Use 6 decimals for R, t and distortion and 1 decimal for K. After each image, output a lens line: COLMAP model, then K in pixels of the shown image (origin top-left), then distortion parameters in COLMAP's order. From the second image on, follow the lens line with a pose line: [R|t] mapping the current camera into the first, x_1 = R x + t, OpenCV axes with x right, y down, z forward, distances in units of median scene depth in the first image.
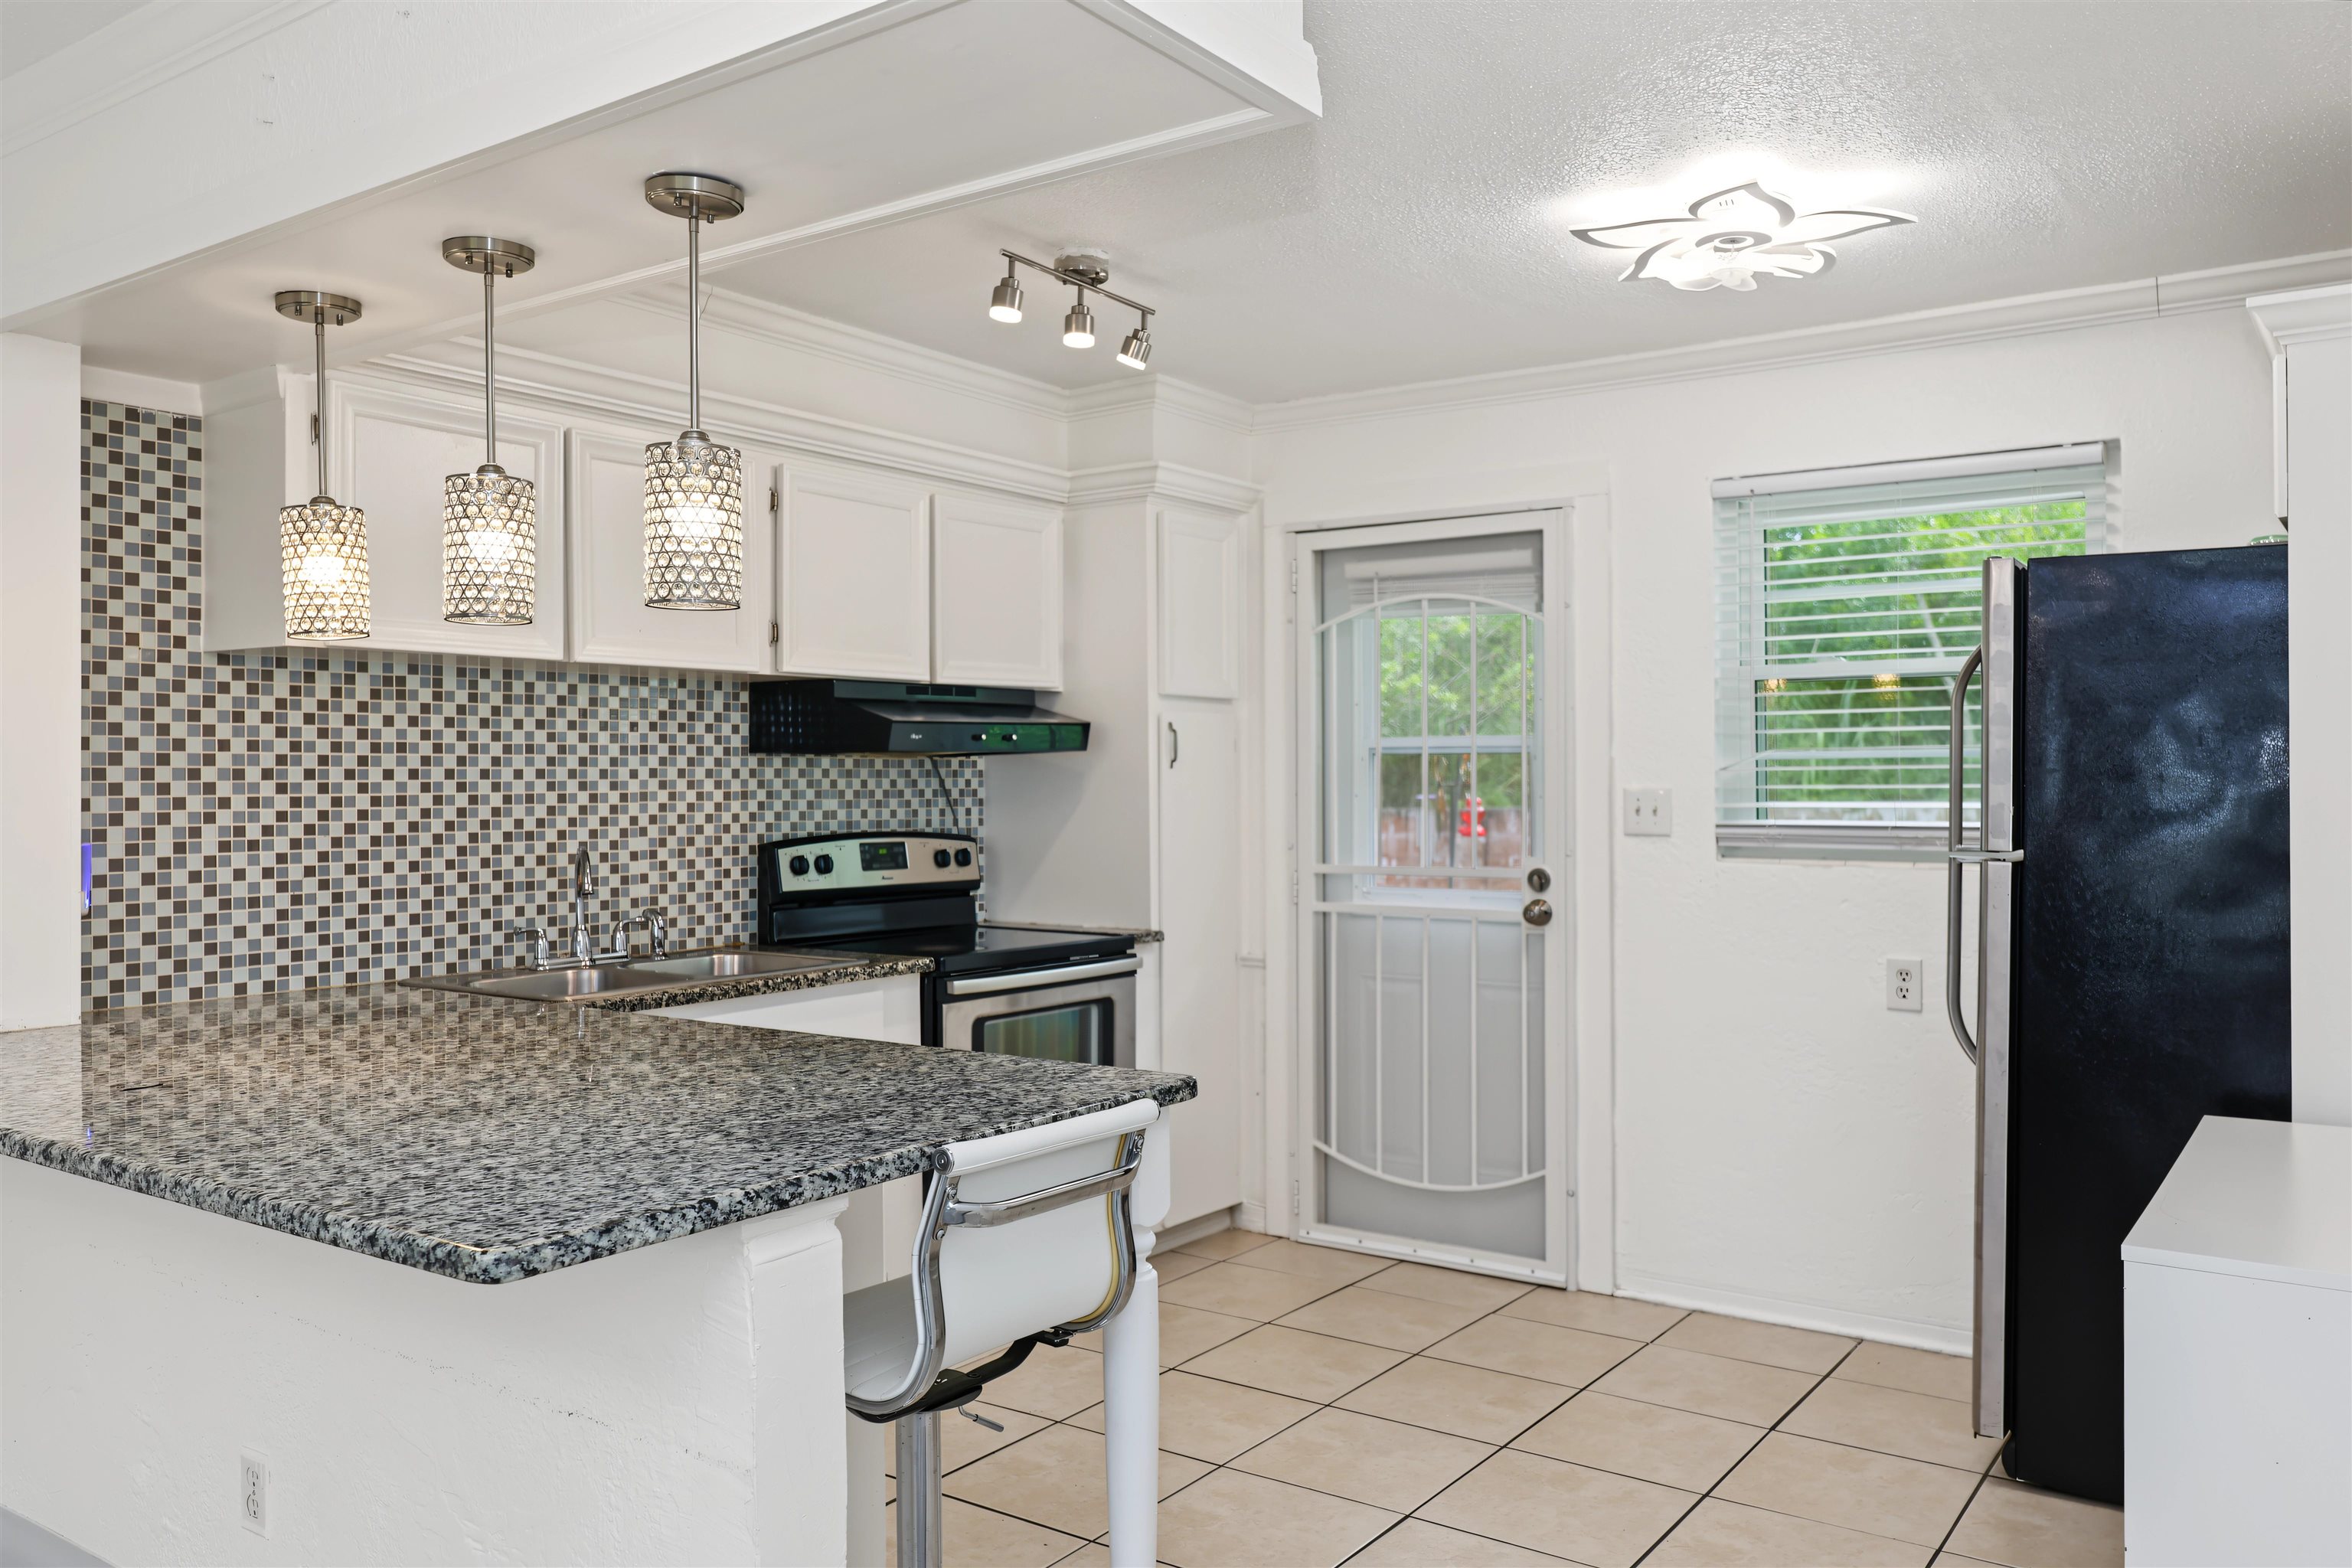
lens RADIAL K [[1762.2, 0, 1178.7], [0, 1762.2, 778.1], [0, 0, 1]] dist [0.003419, -0.000109]
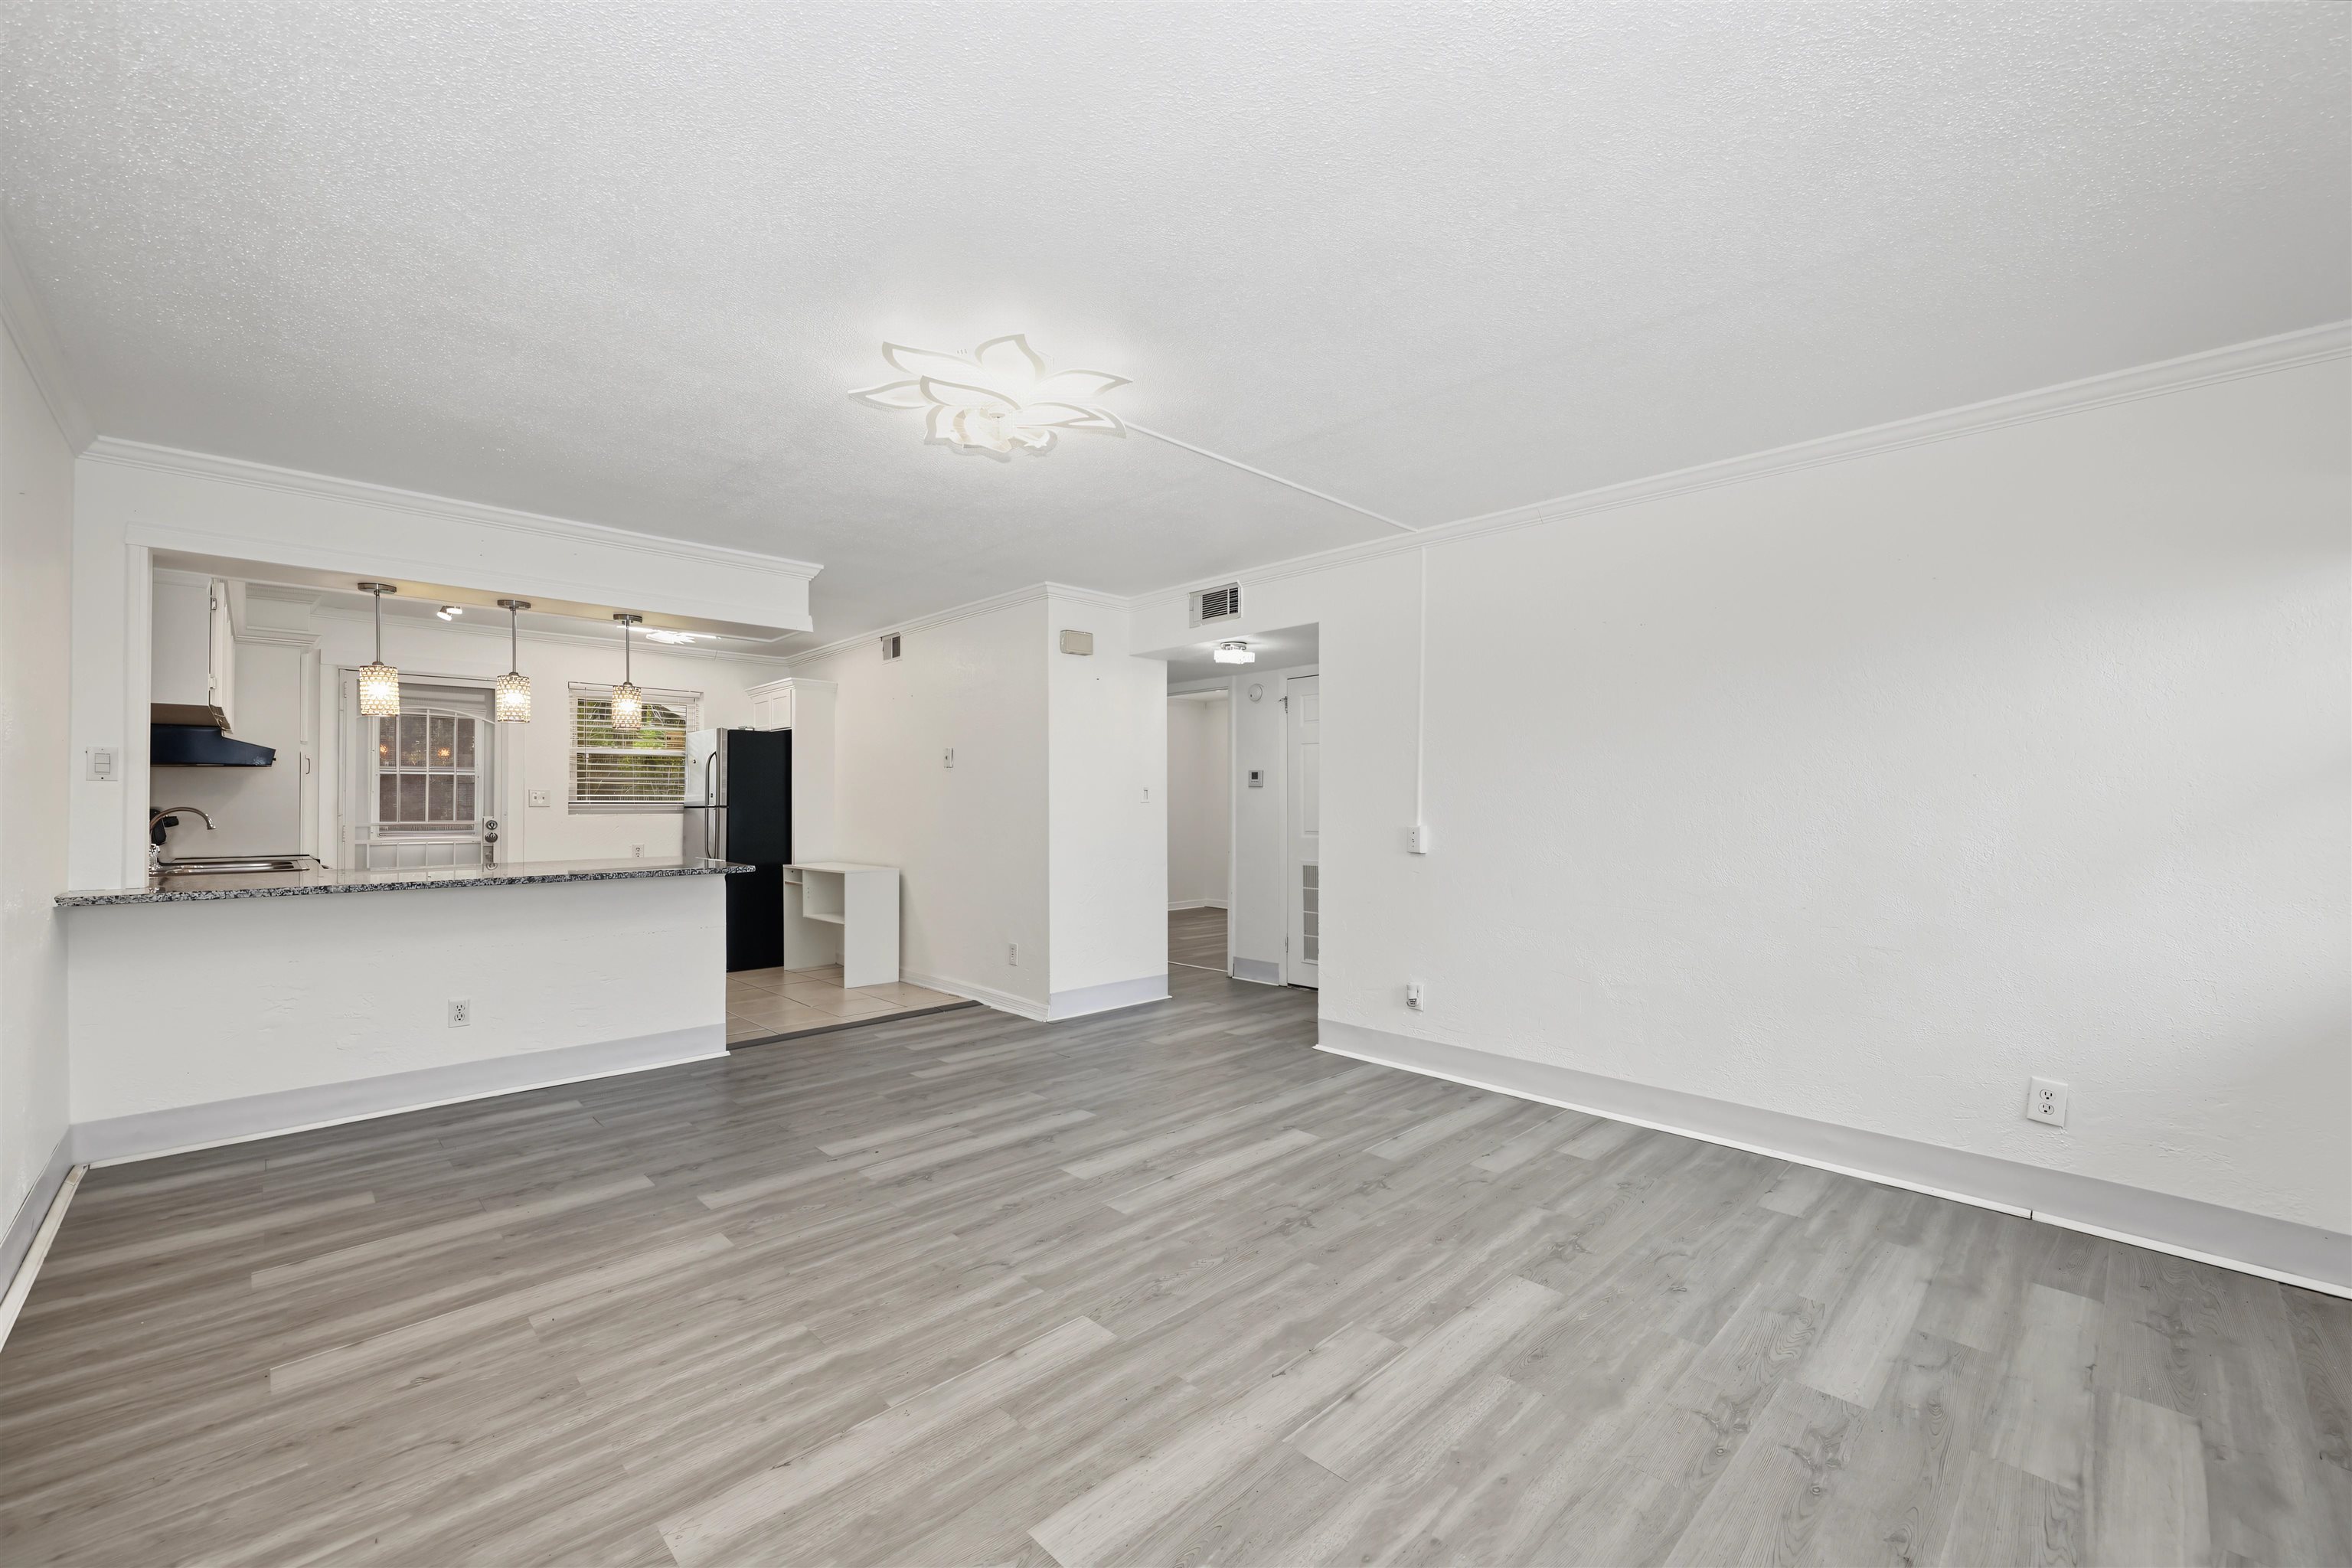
lens RADIAL K [[952.9, 0, 1167.7], [0, 952.9, 790.2], [0, 0, 1]] dist [0.002674, -0.000661]
pose [[0.199950, 0.017366, 0.979652, -1.174424], [0.002788, 0.999829, -0.018293, 0.042037], [-0.979802, 0.006388, 0.199867, -0.303642]]
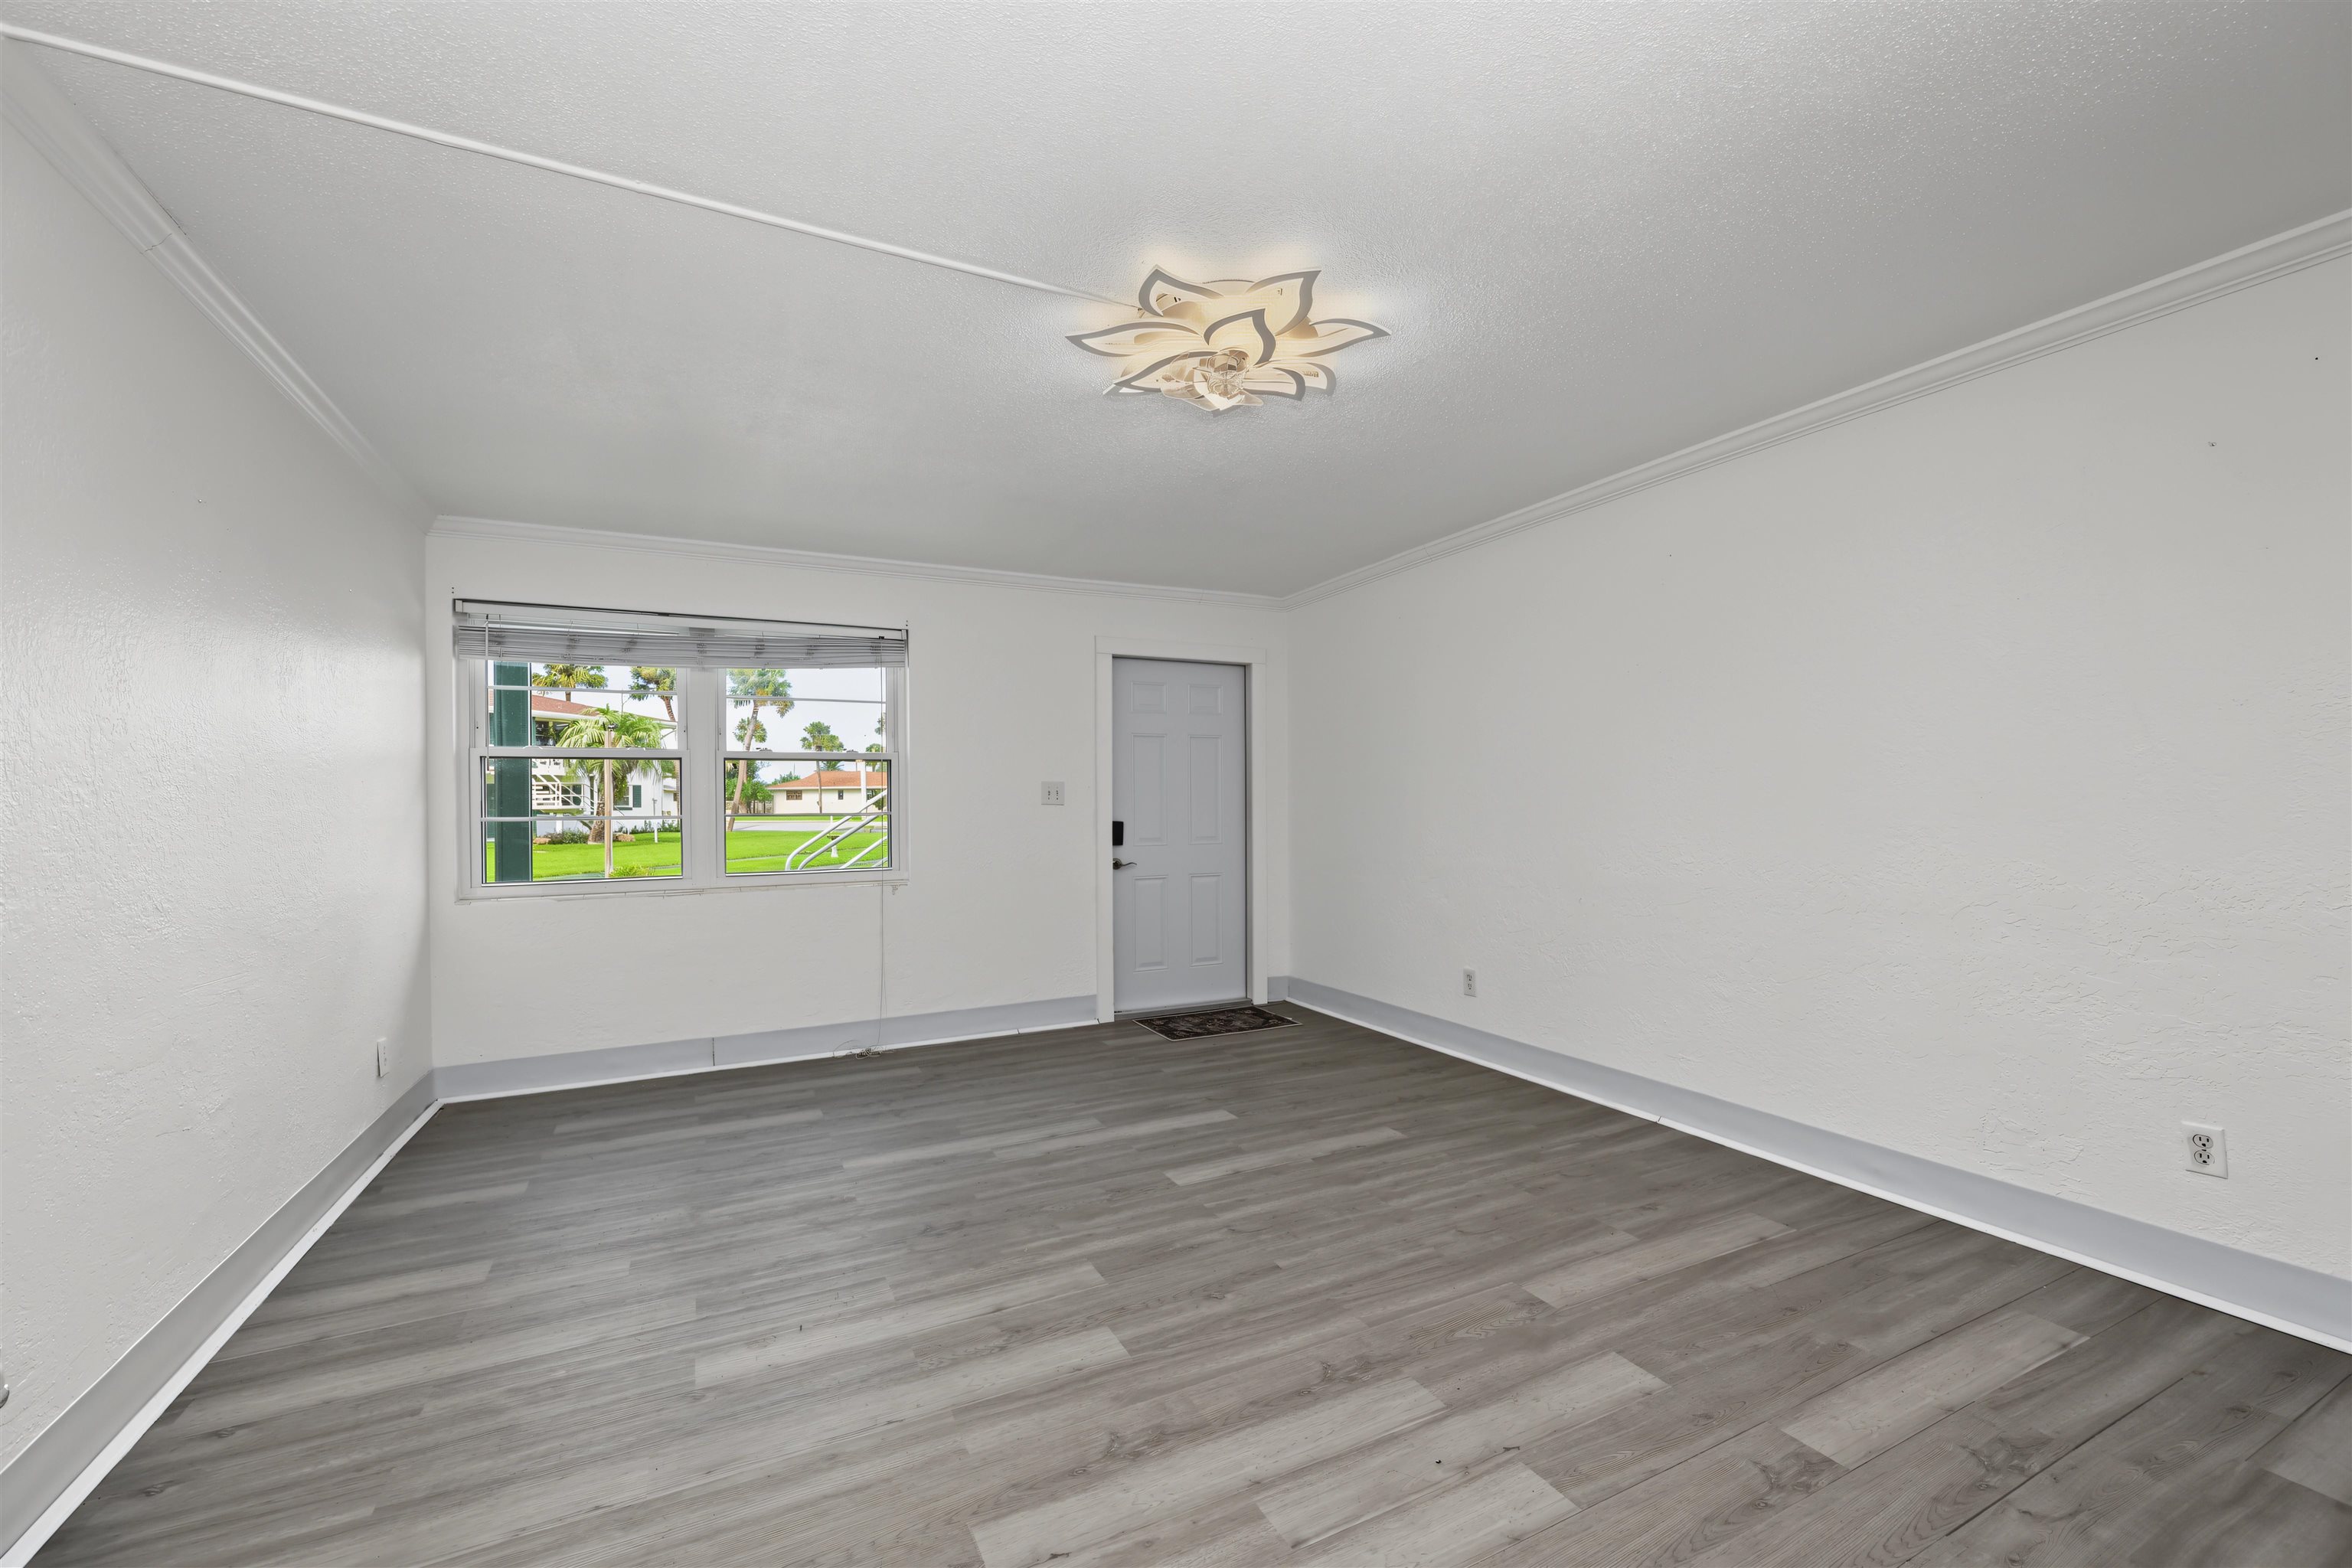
lens RADIAL K [[952.9, 0, 1185.9], [0, 952.9, 797.1], [0, 0, 1]] dist [0.002674, -0.000661]
pose [[-0.467848, 0.009458, -0.883758, 0.057063], [0.011652, 0.999922, 0.004533, 0.033636], [0.883732, -0.008177, -0.467921, 0.228604]]
